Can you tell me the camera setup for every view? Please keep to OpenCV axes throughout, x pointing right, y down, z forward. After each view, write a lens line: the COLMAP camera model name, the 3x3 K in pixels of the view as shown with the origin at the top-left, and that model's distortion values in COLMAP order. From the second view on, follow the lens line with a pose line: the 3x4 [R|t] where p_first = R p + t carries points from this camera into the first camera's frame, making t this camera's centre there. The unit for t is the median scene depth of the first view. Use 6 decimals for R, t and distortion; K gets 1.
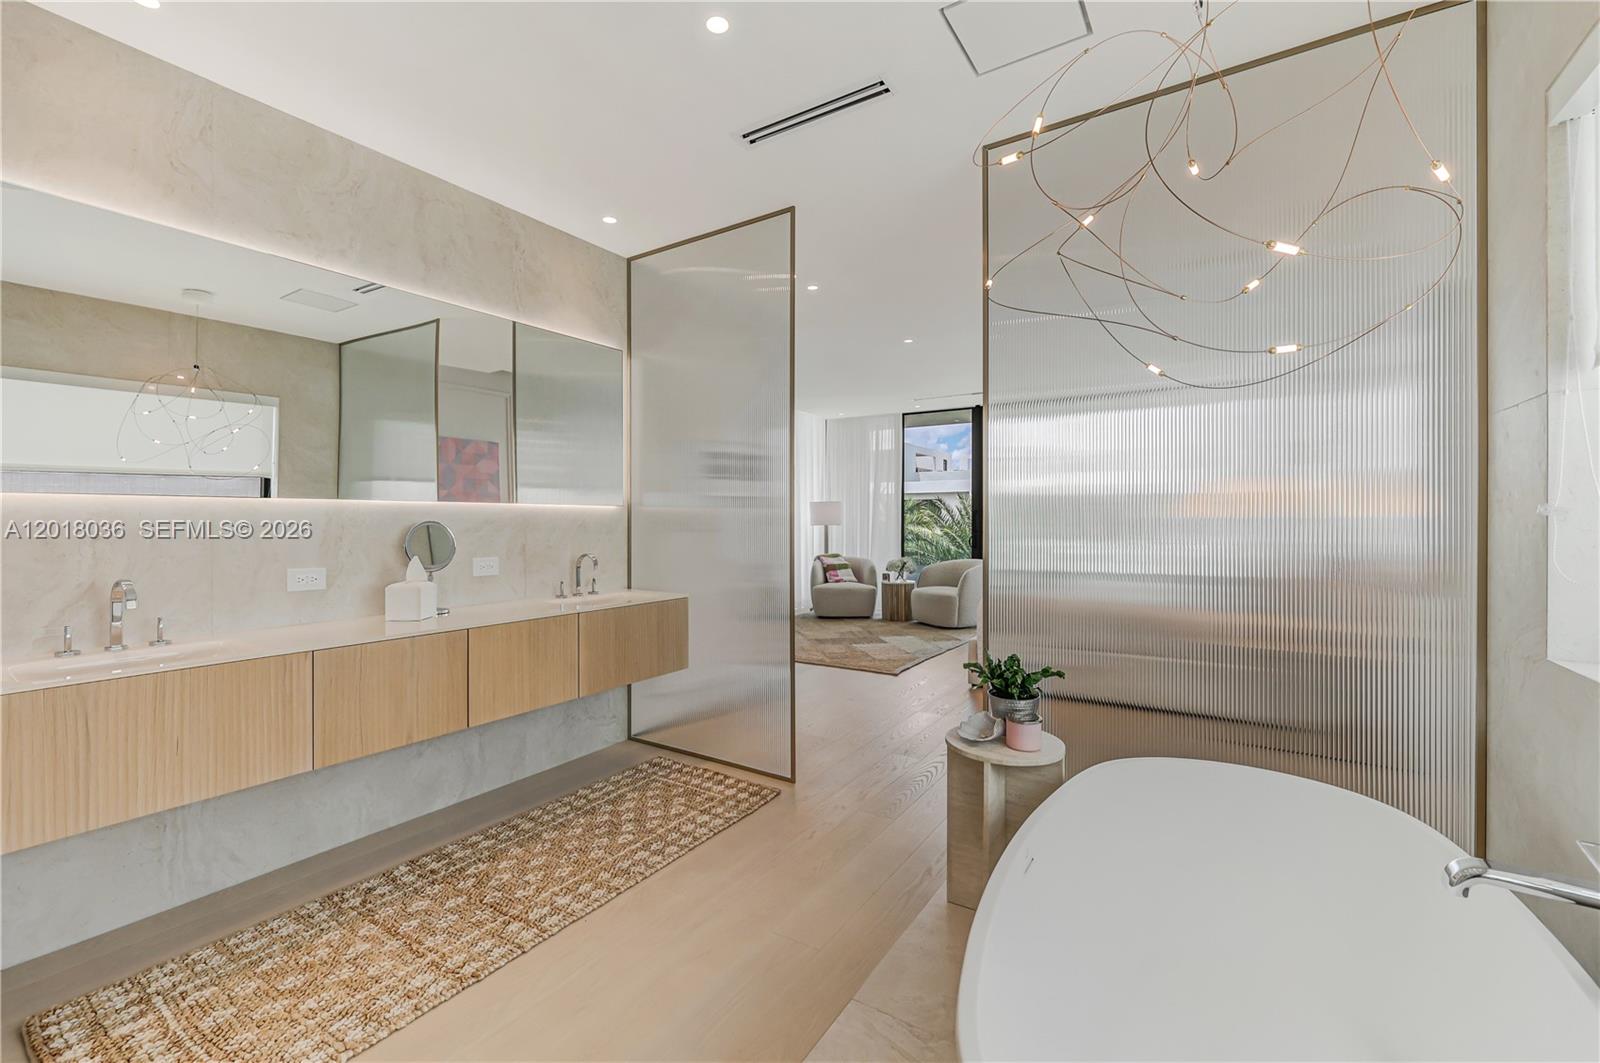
lens RADIAL K [[679.3, 0, 792.1], [0, 679.3, 523.2], [0, 0, 1]] dist [-0.000173, 0.000660]
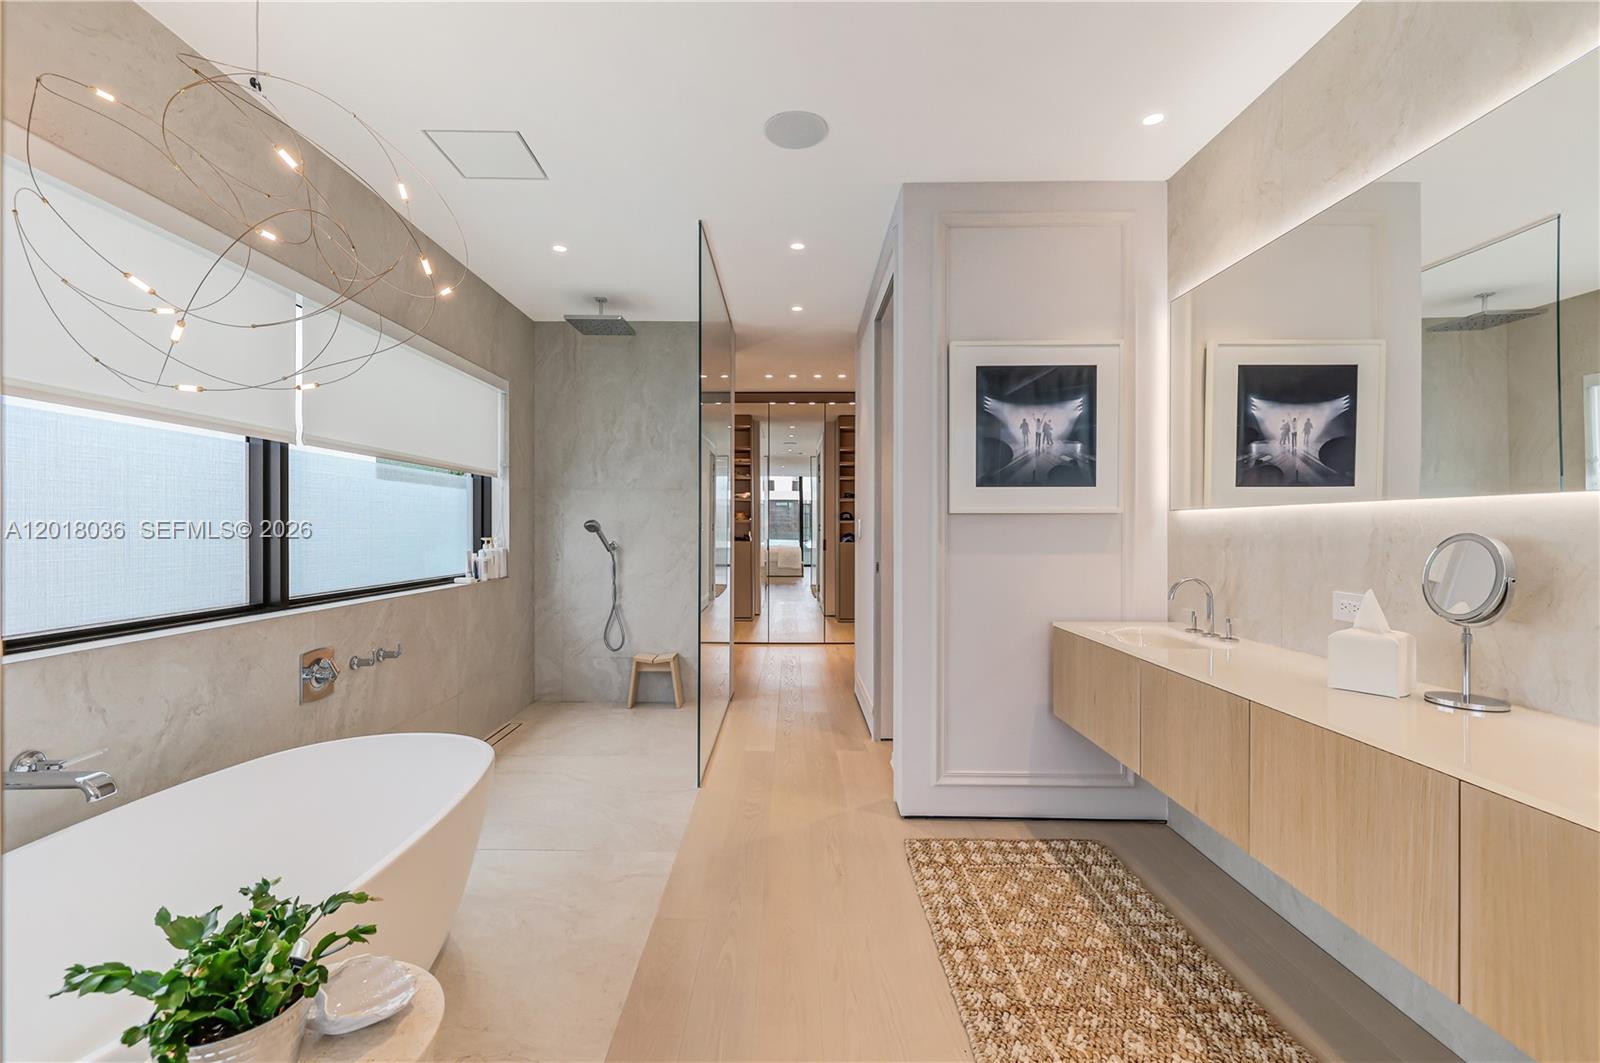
lens RADIAL K [[679.3, 0, 785.8], [0, 679.3, 529.8], [0, 0, 1]] dist [-0.000173, 0.000660]
pose [[-0.850813, 0.003020, -0.525460, 0.271083], [-0.000429, 0.999979, 0.006442, -0.010829], [0.525468, 0.005707, -0.850794, 1.551432]]
